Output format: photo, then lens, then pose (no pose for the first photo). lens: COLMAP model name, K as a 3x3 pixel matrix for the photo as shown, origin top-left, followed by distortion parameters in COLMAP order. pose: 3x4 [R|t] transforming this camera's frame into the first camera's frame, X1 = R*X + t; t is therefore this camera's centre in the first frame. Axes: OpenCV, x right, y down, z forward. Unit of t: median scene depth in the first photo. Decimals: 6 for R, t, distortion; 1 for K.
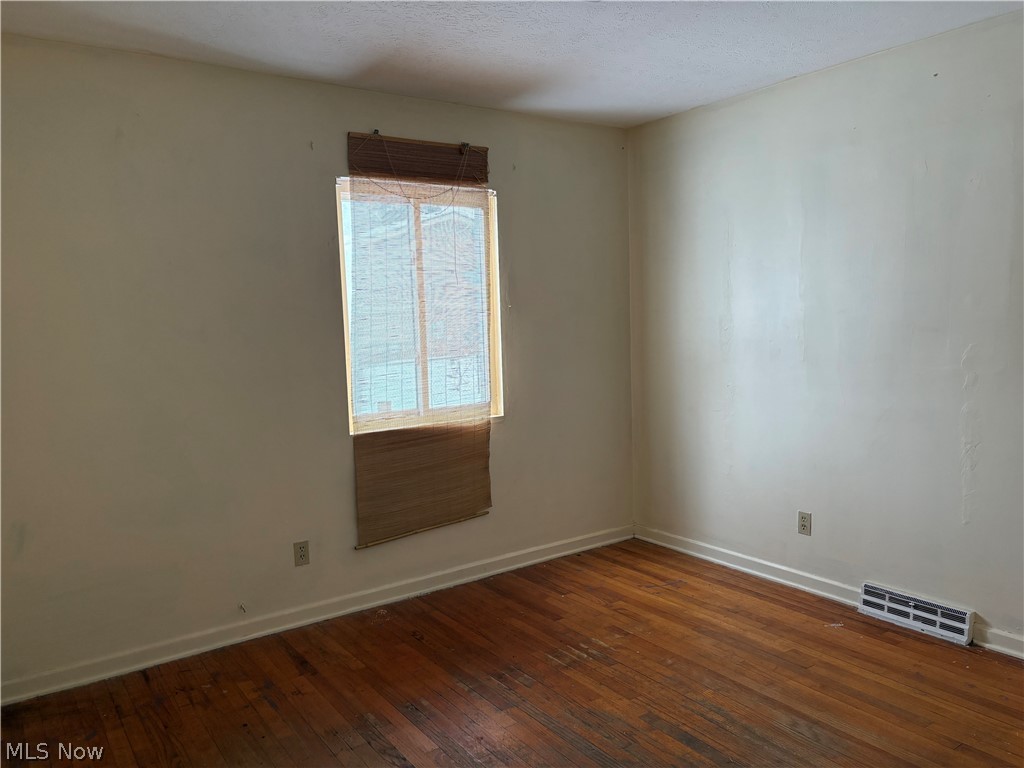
lens RADIAL K [[770.4, 0, 512.0], [0, 770.4, 384.0], [0, 0, 1]] dist [0.012399, 0.001325]
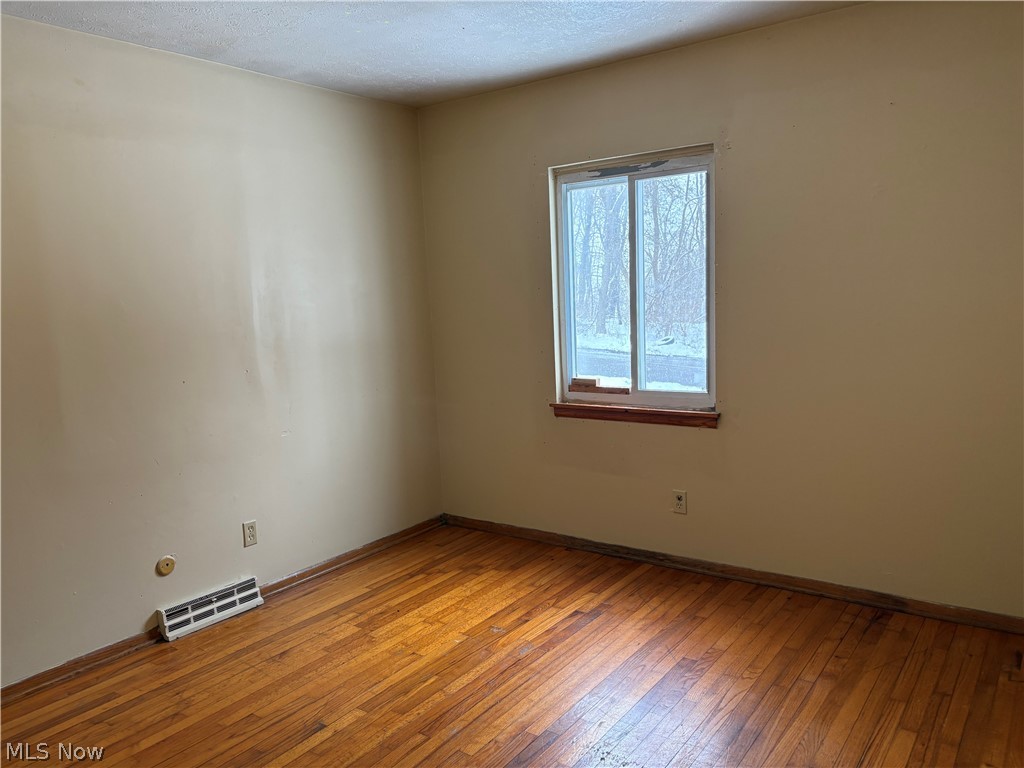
lens RADIAL K [[770.4, 0, 512.0], [0, 770.4, 384.0], [0, 0, 1]] dist [0.012399, 0.001325]
pose [[-0.299037, -0.066319, 0.951934, -0.631600], [0.143285, 0.983151, 0.113505, -0.072633], [-0.943423, 0.170341, -0.284496, 0.909975]]
